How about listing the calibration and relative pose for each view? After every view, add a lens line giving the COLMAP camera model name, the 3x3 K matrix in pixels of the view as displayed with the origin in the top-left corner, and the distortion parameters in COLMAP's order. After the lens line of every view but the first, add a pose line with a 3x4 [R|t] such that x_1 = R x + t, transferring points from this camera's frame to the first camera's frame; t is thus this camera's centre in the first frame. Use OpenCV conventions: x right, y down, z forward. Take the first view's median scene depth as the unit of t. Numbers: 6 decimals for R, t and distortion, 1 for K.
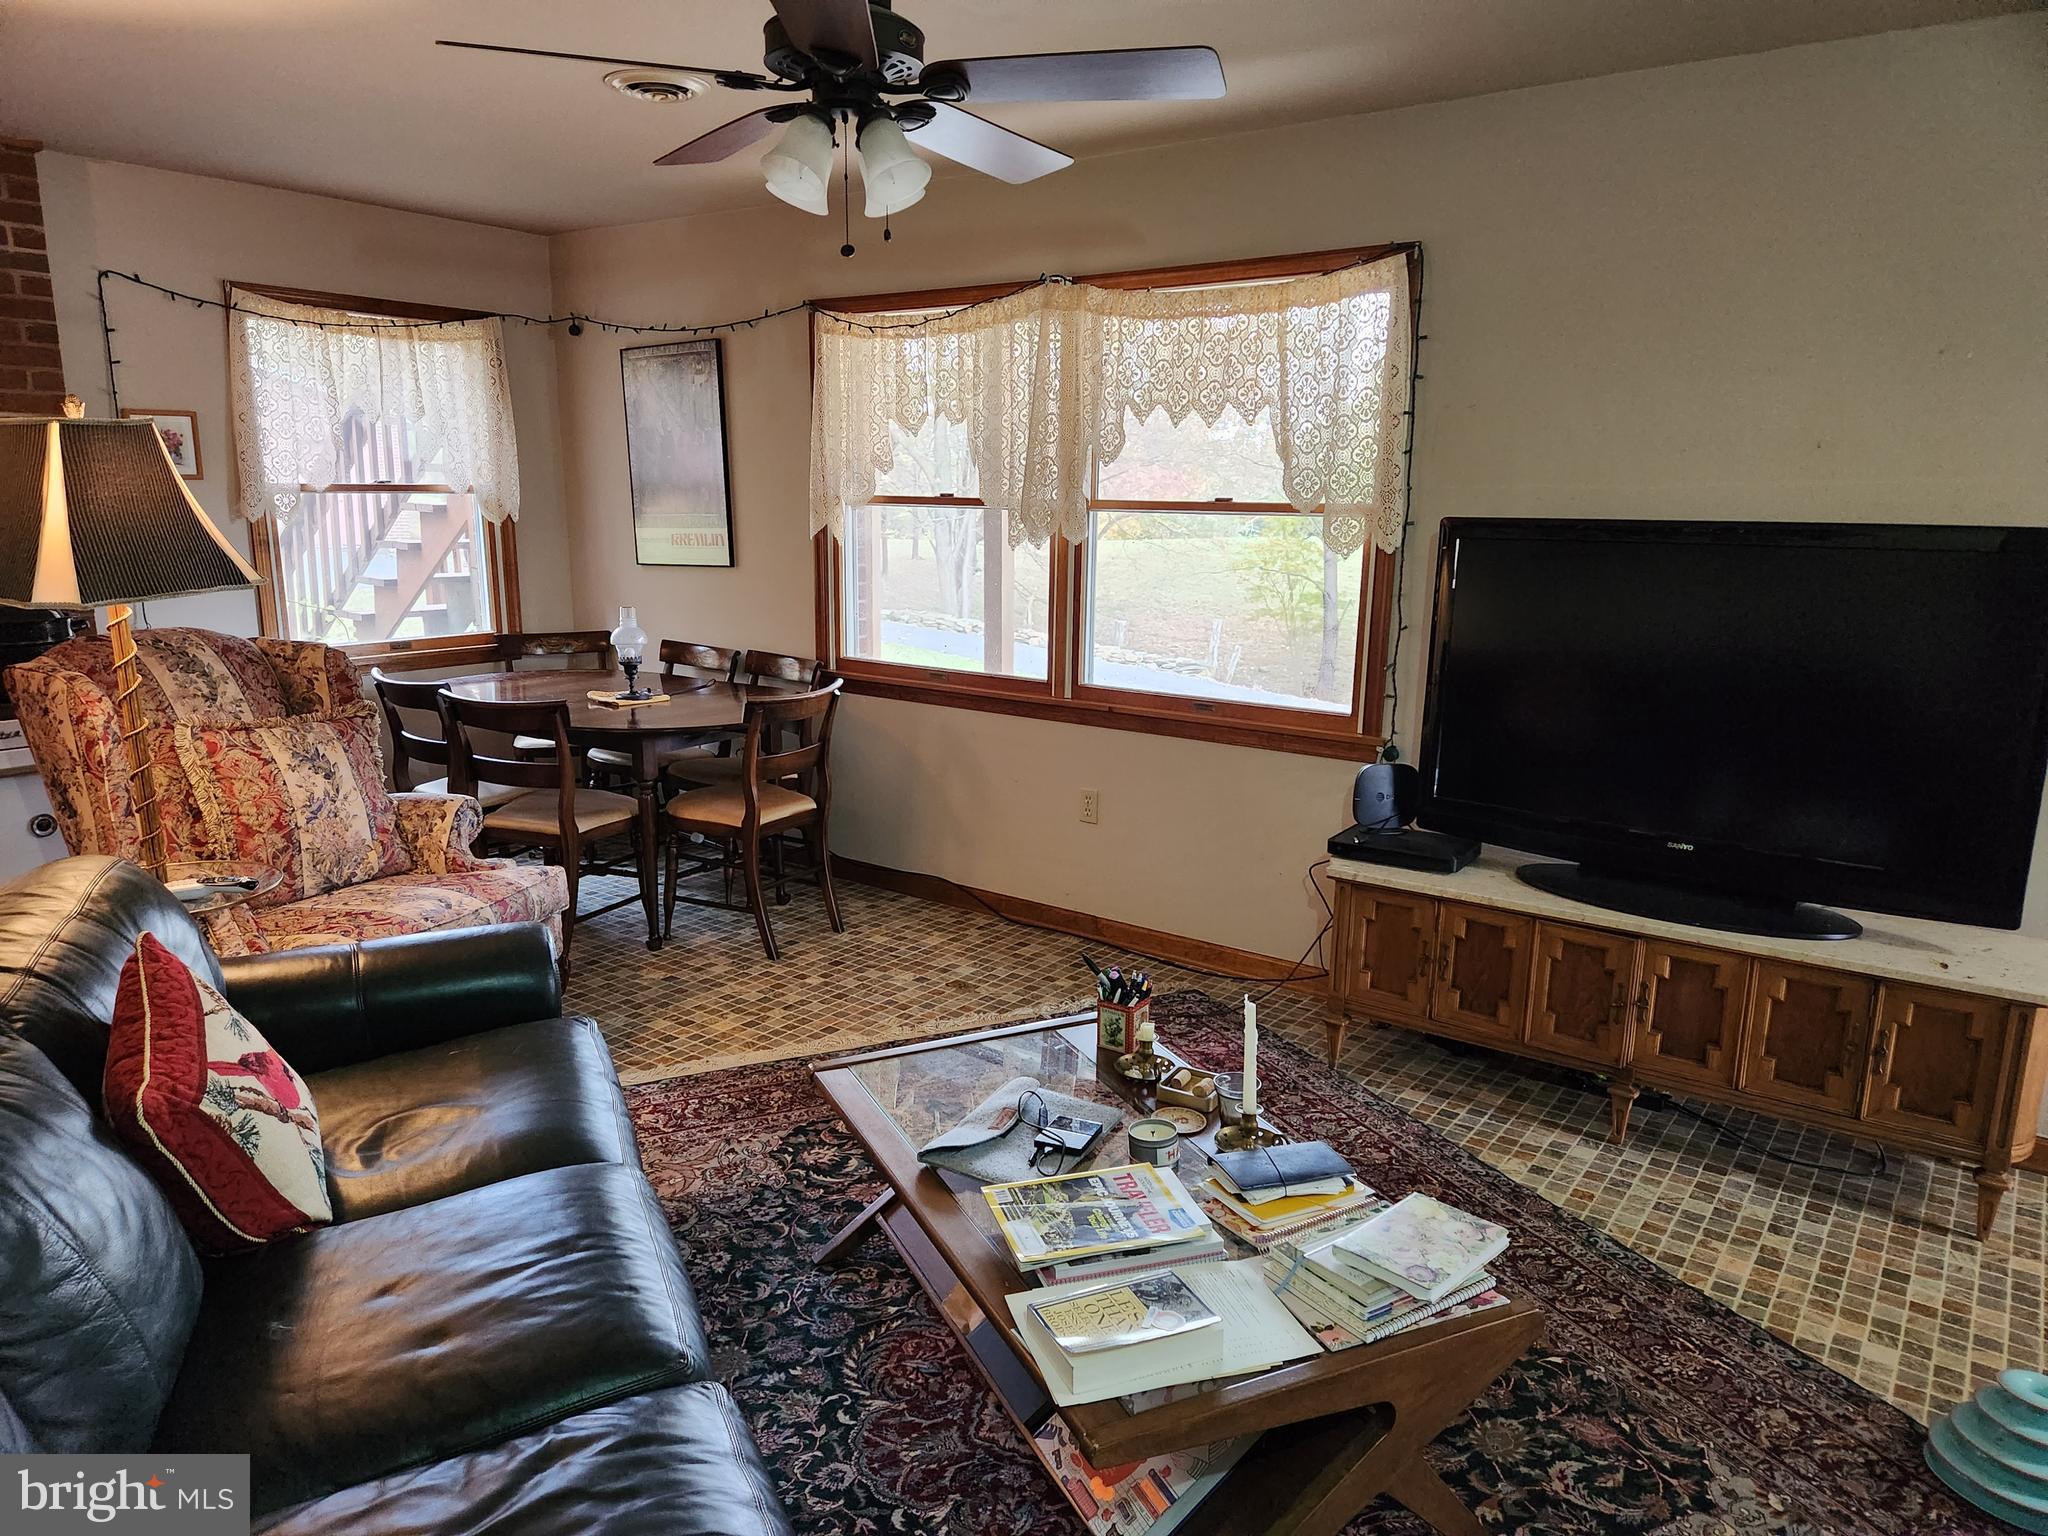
lens RADIAL K [[1370.4, 0, 994.3], [0, 1370.4, 785.4], [0, 0, 1]] dist [0.077545, -0.075444]
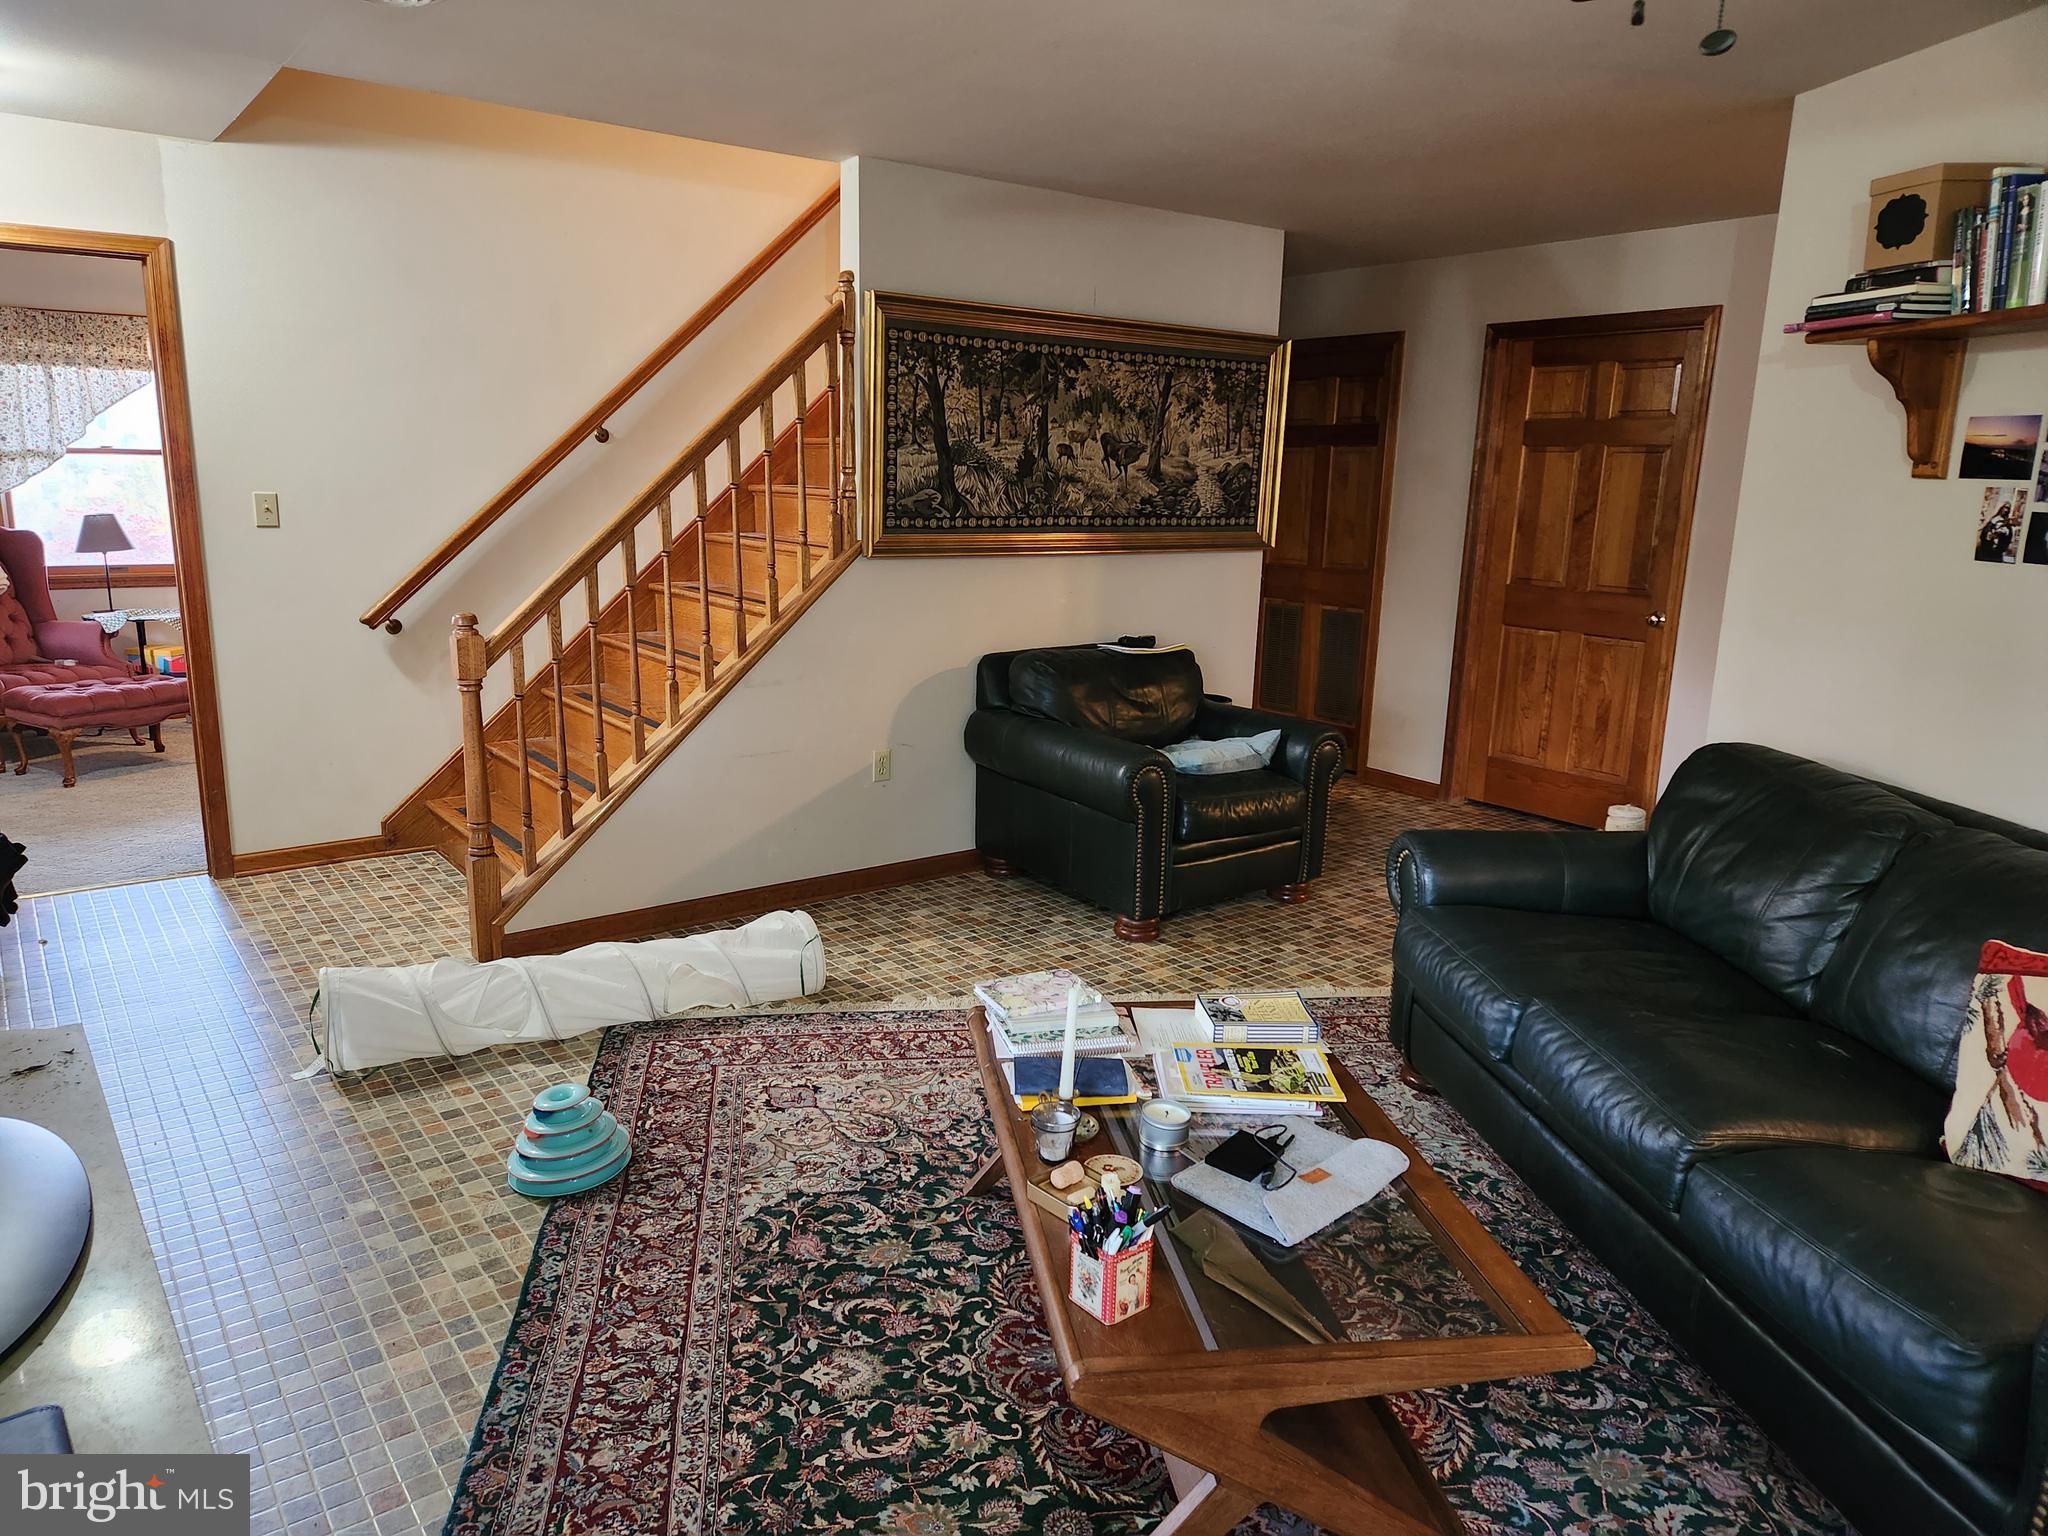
lens RADIAL K [[1370.4, 0, 1016.1], [0, 1370.4, 755.8], [0, 0, 1]] dist [0.077545, -0.075444]
pose [[-0.960879, -0.090739, 0.261681, -0.013439], [0.023310, 0.914964, 0.402862, -0.274575], [-0.275985, 0.393202, -0.877055, 1.257388]]
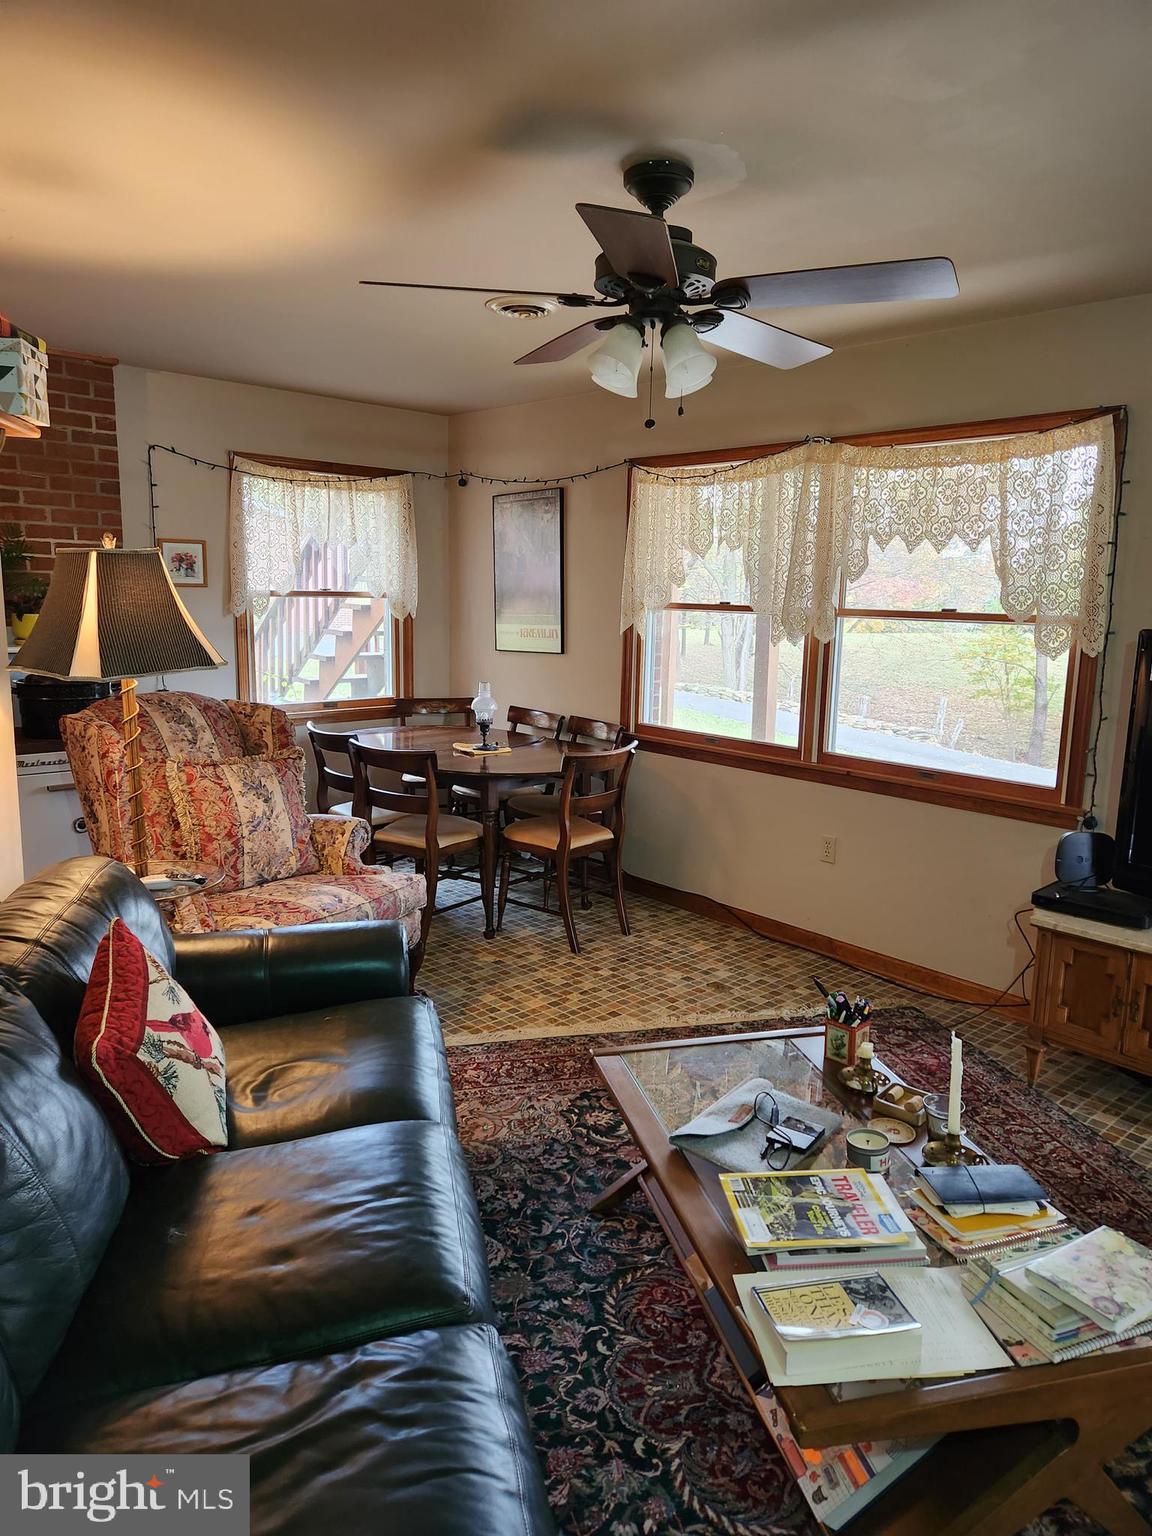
lens RADIAL K [[1027.8, 0, 575.5], [0, 1027.8, 756.5], [0, 0, 1]] dist [0.077545, -0.075444]
pose [[0.983151, 0.039745, -0.178422, 0.009586], [-0.049361, 0.997539, -0.049785, -0.015739], [0.176004, 0.057753, 0.982694, 0.035044]]
